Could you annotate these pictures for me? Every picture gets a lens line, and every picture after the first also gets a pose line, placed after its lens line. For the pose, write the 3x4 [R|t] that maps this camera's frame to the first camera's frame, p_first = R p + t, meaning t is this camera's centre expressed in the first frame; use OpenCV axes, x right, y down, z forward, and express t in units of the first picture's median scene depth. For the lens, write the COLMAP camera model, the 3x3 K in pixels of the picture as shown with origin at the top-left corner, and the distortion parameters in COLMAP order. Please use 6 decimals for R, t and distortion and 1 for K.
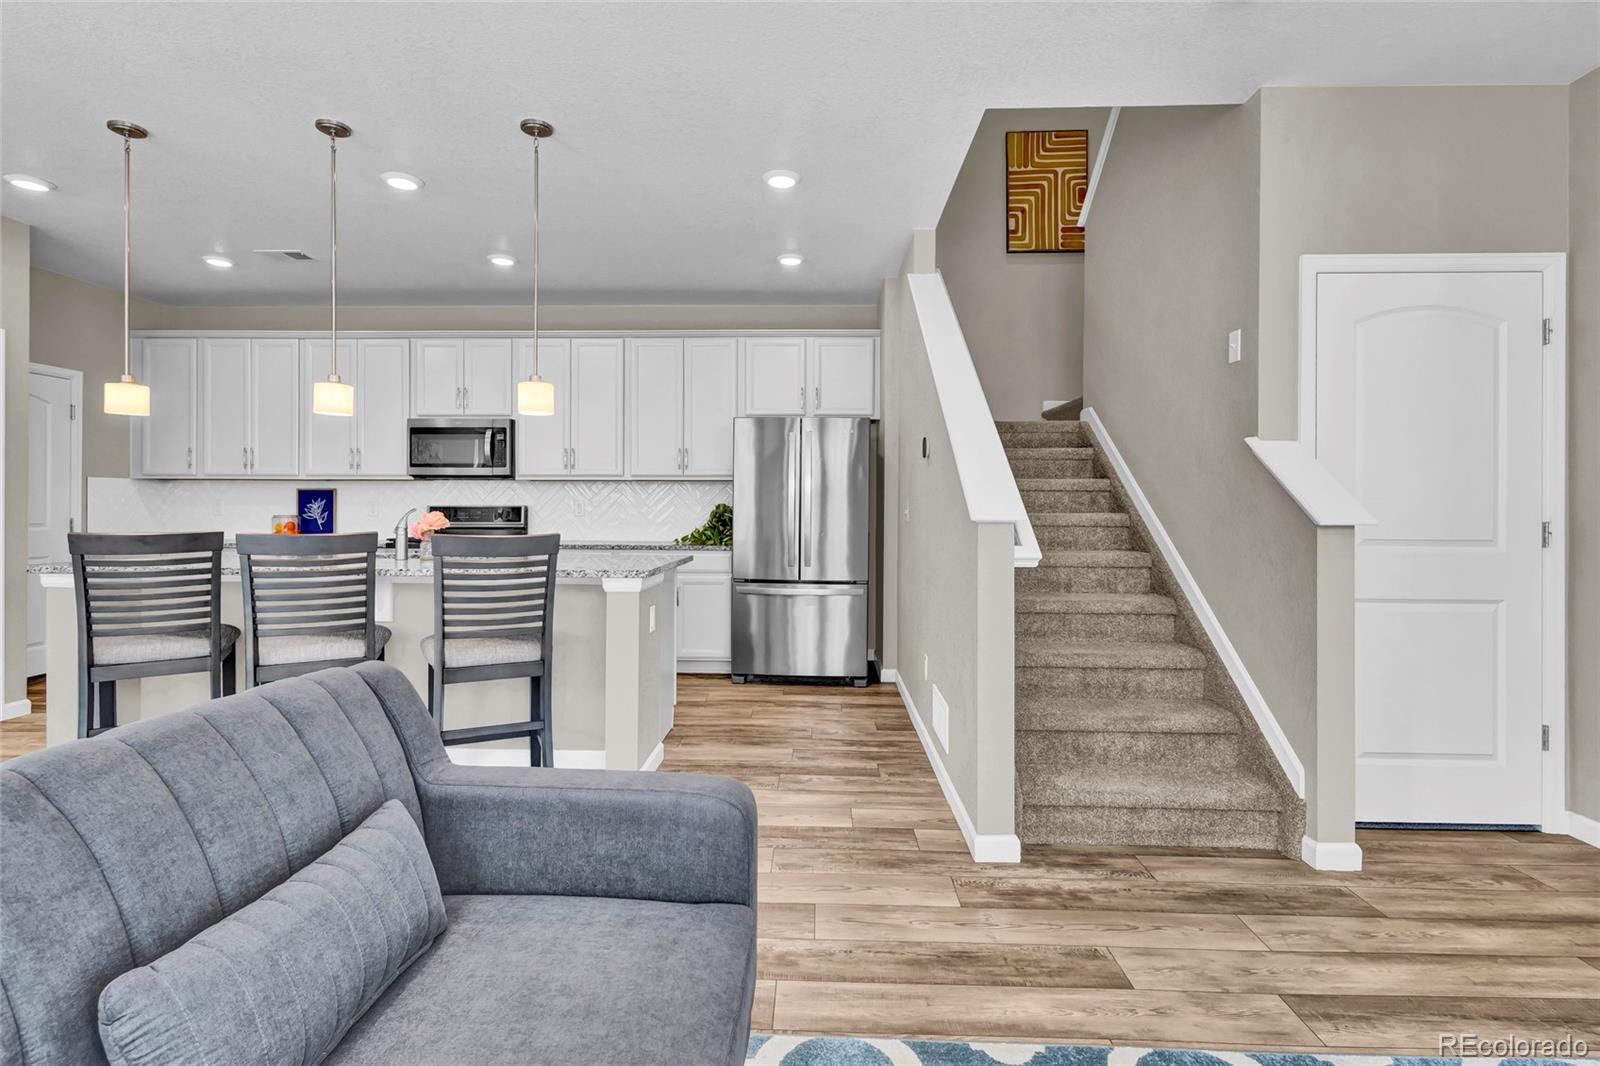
lens RADIAL K [[768.4, 0, 802.8], [0, 768.4, 504.6], [0, 0, 1]] dist [0.009705, -0.000925]
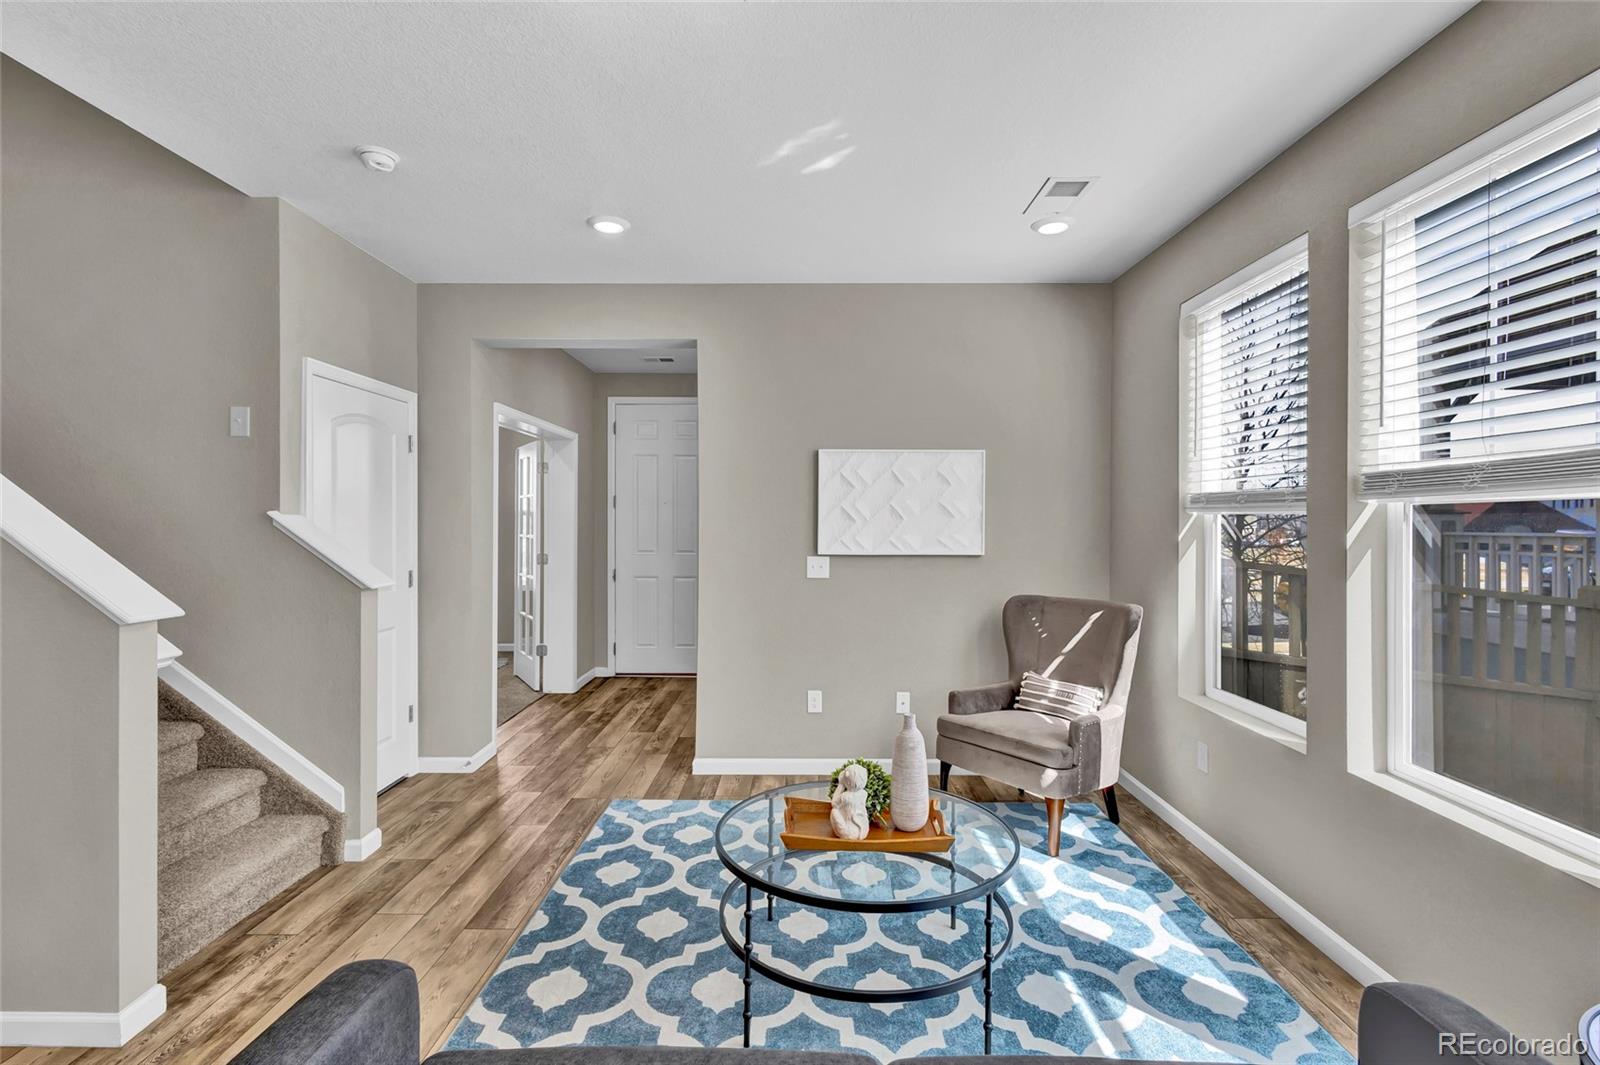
lens RADIAL K [[754.8, 0, 797.2], [0, 754.8, 521.2], [0, 0, 1]] dist [0.002955, 0.000141]
pose [[-0.025923, -0.003364, 0.999658, -0.386805], [-0.006771, 0.999972, 0.003189, -0.061450], [-0.999641, -0.006686, -0.025945, 0.210441]]
